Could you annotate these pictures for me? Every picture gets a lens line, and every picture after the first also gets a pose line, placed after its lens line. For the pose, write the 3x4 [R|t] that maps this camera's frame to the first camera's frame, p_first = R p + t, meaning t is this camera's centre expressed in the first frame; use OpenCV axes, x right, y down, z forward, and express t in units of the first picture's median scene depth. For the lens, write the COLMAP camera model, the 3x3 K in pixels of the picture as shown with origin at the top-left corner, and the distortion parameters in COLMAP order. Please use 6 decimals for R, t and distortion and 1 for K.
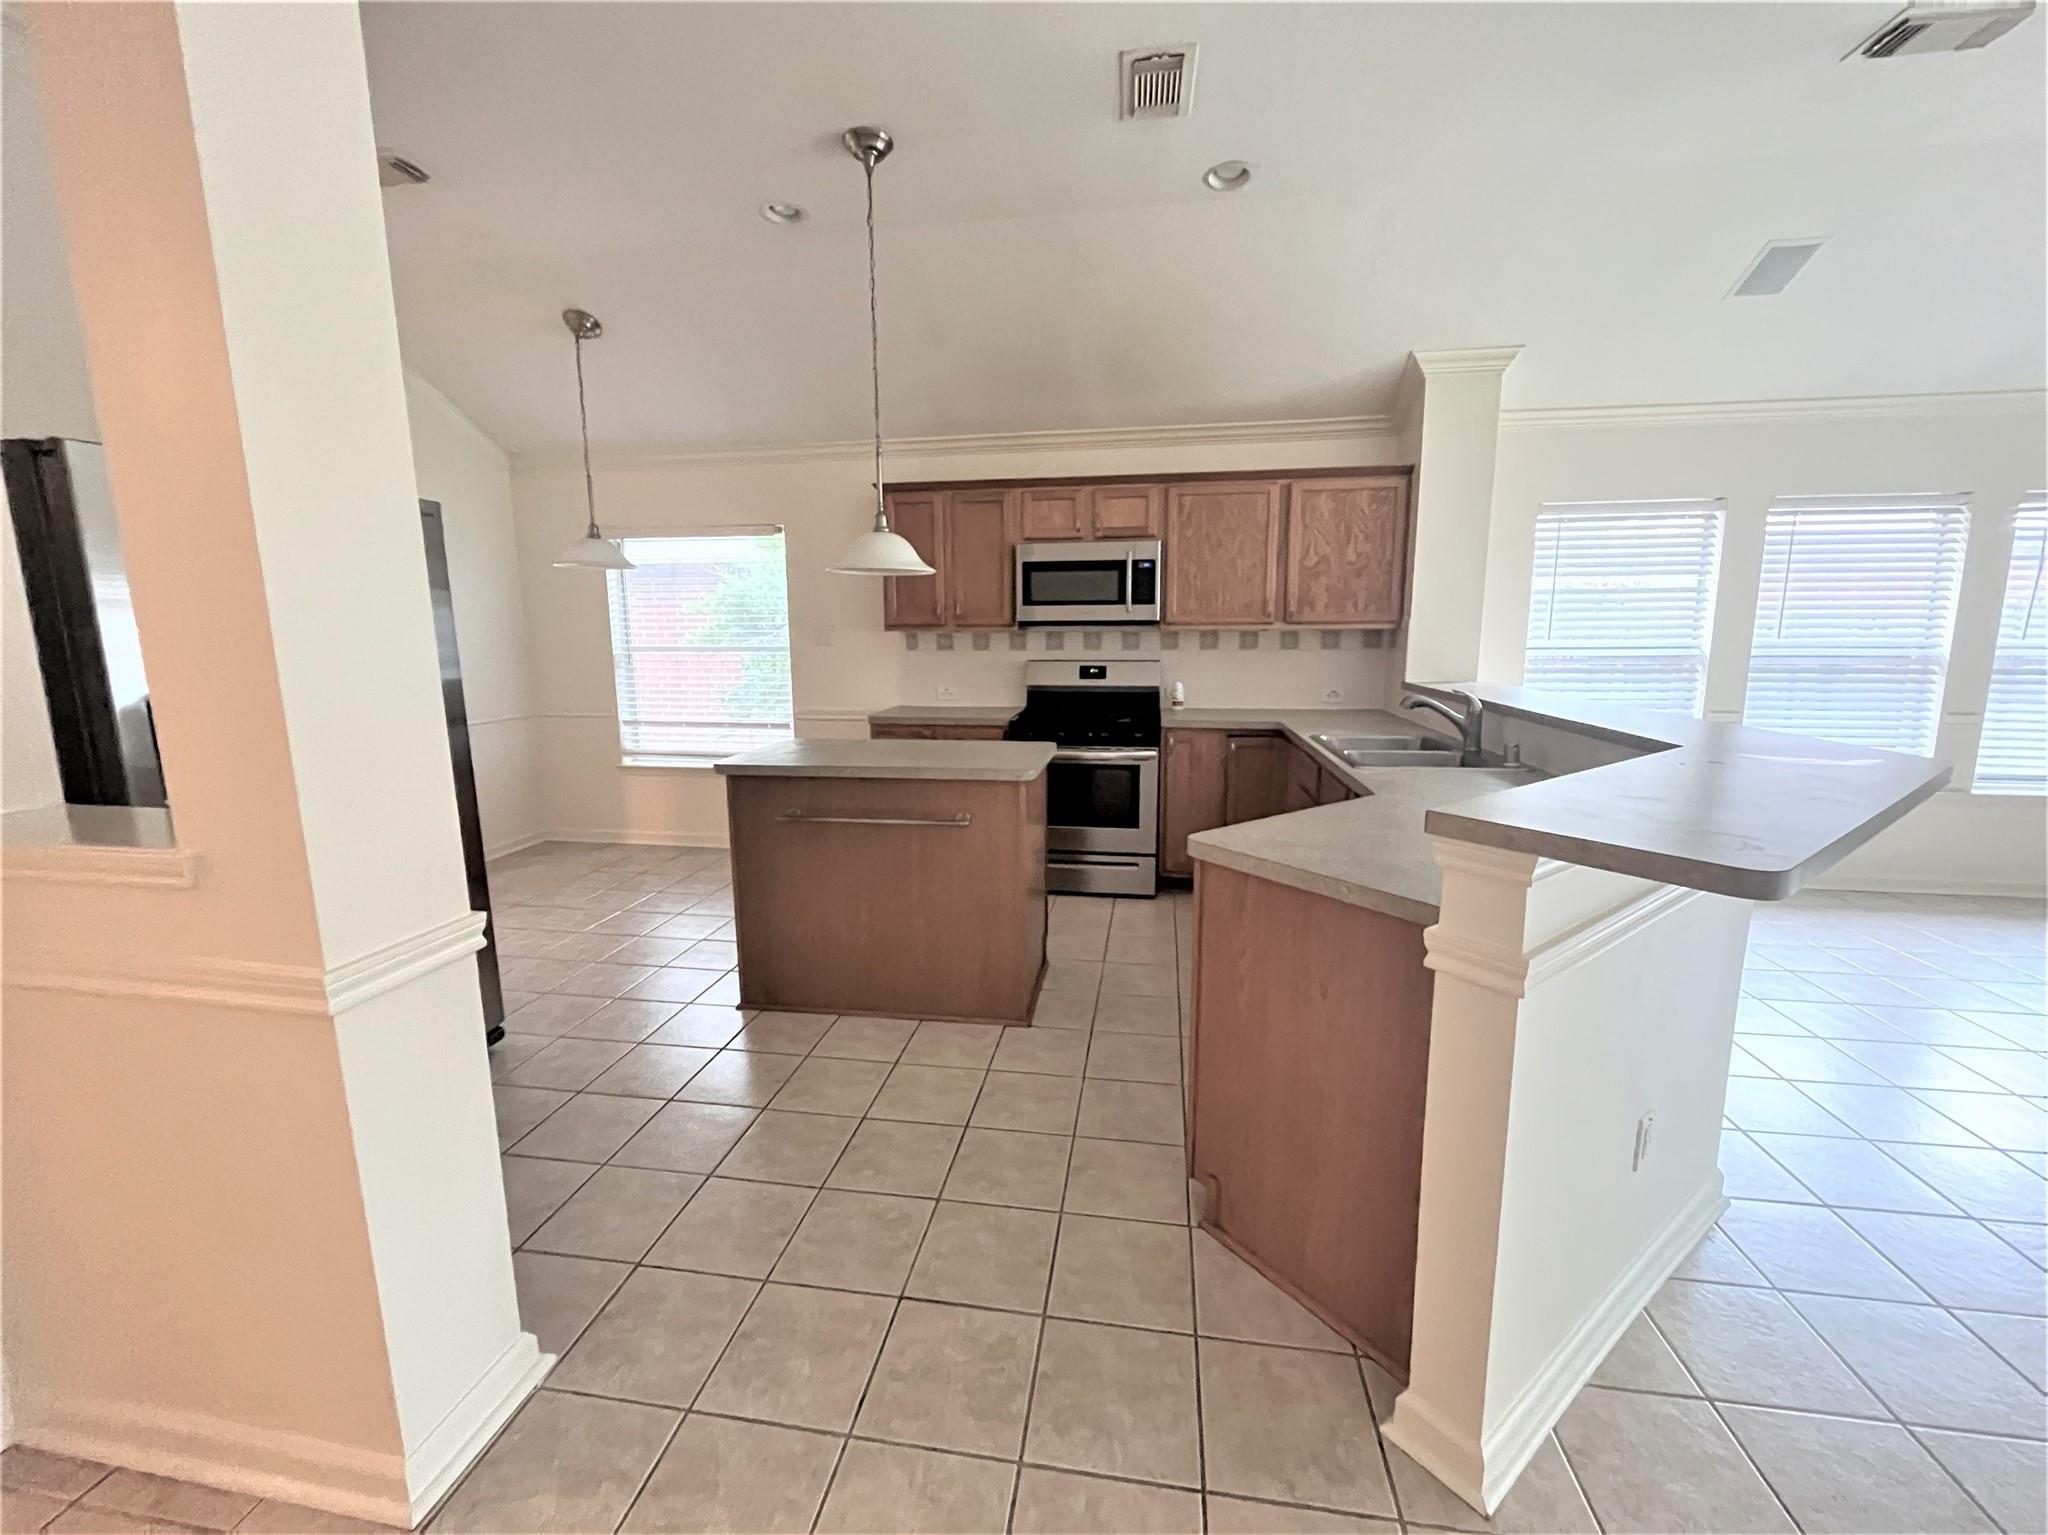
lens RADIAL K [[827.0, 0, 1020.9], [0, 827.0, 760.3], [0, 0, 1]] dist [-0.002685, -0.000321]
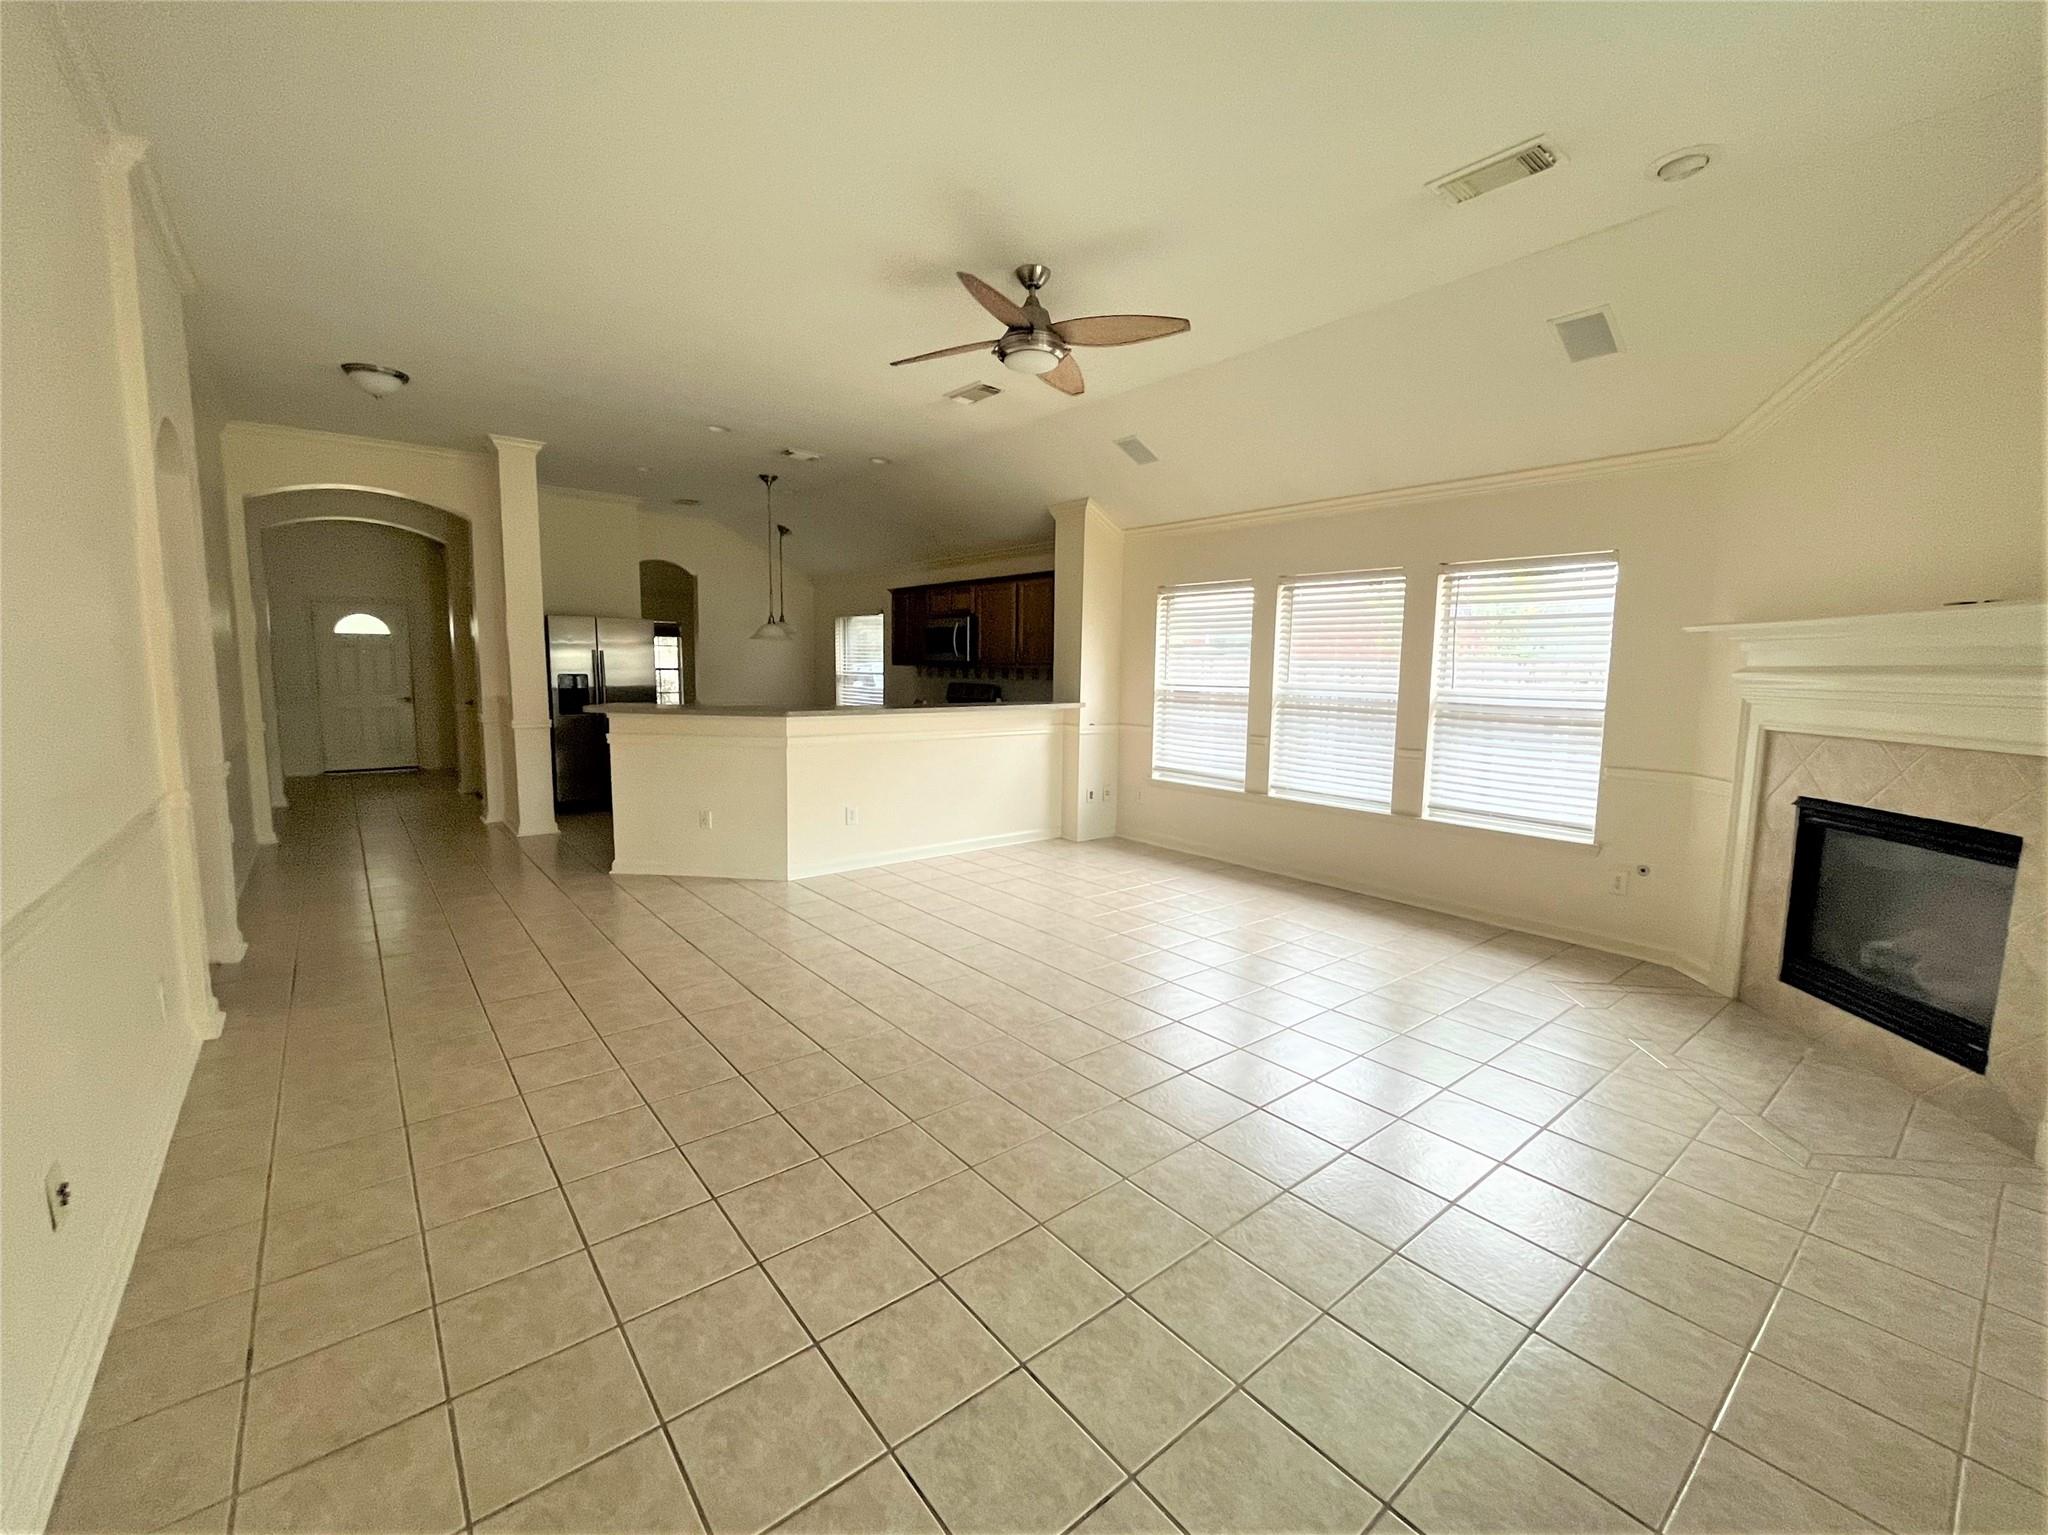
lens RADIAL K [[846.7, 0, 1022.3], [0, 846.7, 760.1], [0, 0, 1]] dist [-0.003651, -0.000547]
pose [[0.747246, 0.092340, -0.658101, 1.495427], [-0.124396, 0.992231, -0.002024, 0.030564], [0.652801, 0.083377, 0.752927, -0.275257]]
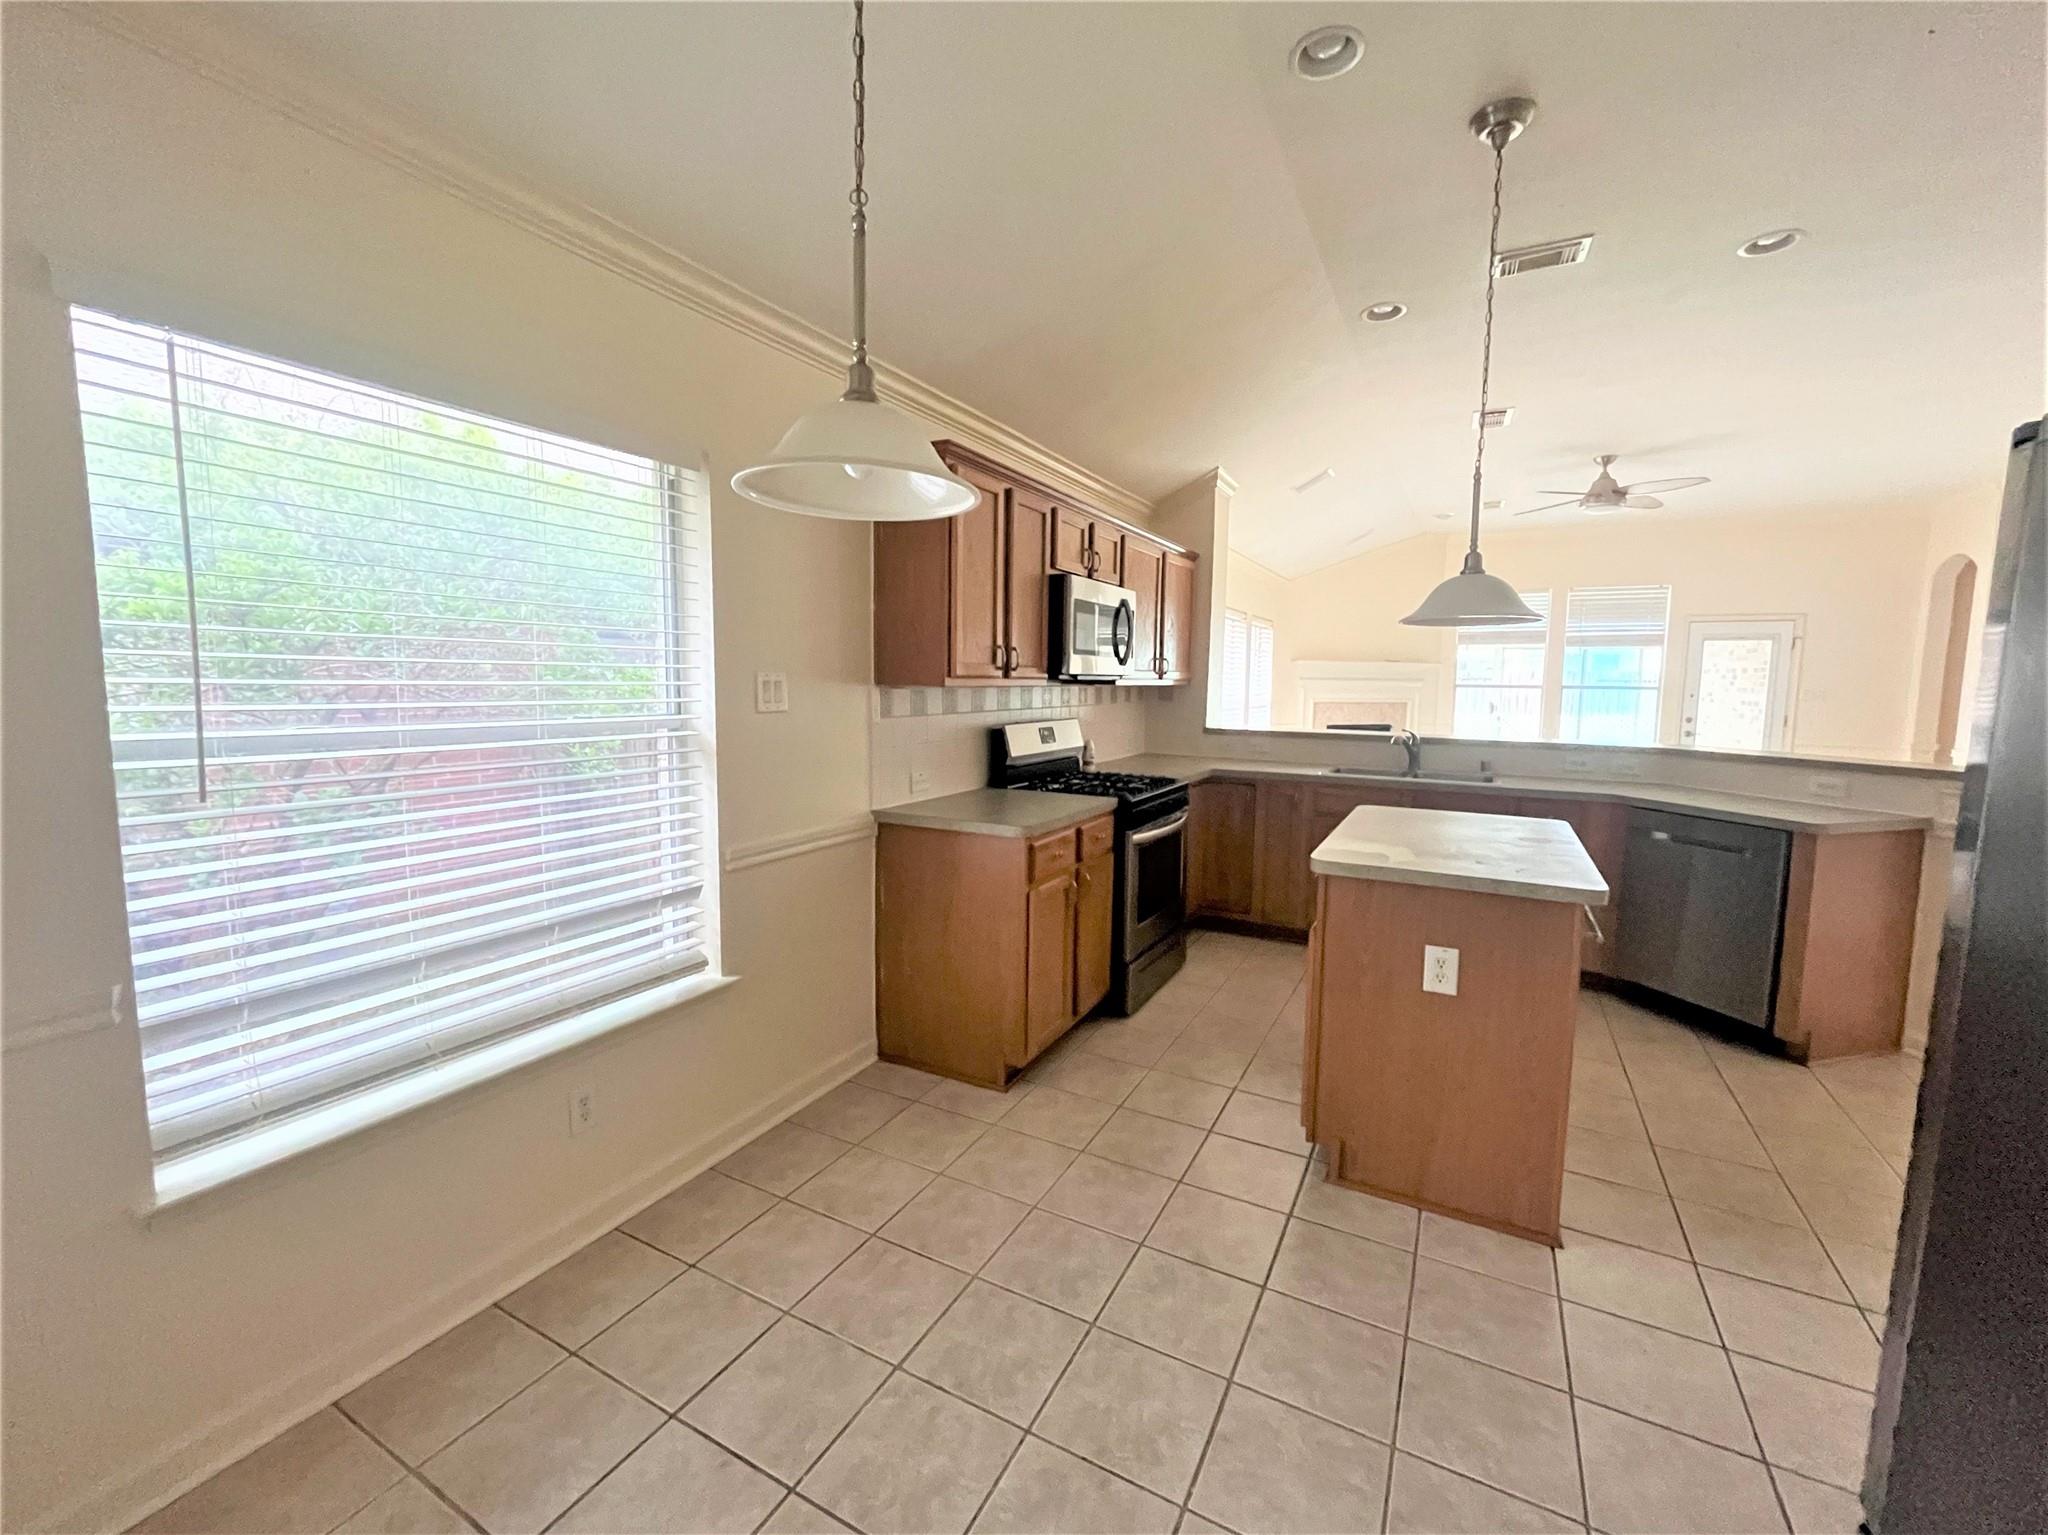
lens RADIAL K [[846.7, 0, 1022.3], [0, 846.7, 760.1], [0, 0, 1]] dist [-0.003651, -0.000547]
pose [[0.325799, -0.082500, 0.941833, -0.805070], [0.133255, 0.990248, 0.040646, -0.132803], [-0.936001, 0.112262, 0.333615, 0.826448]]
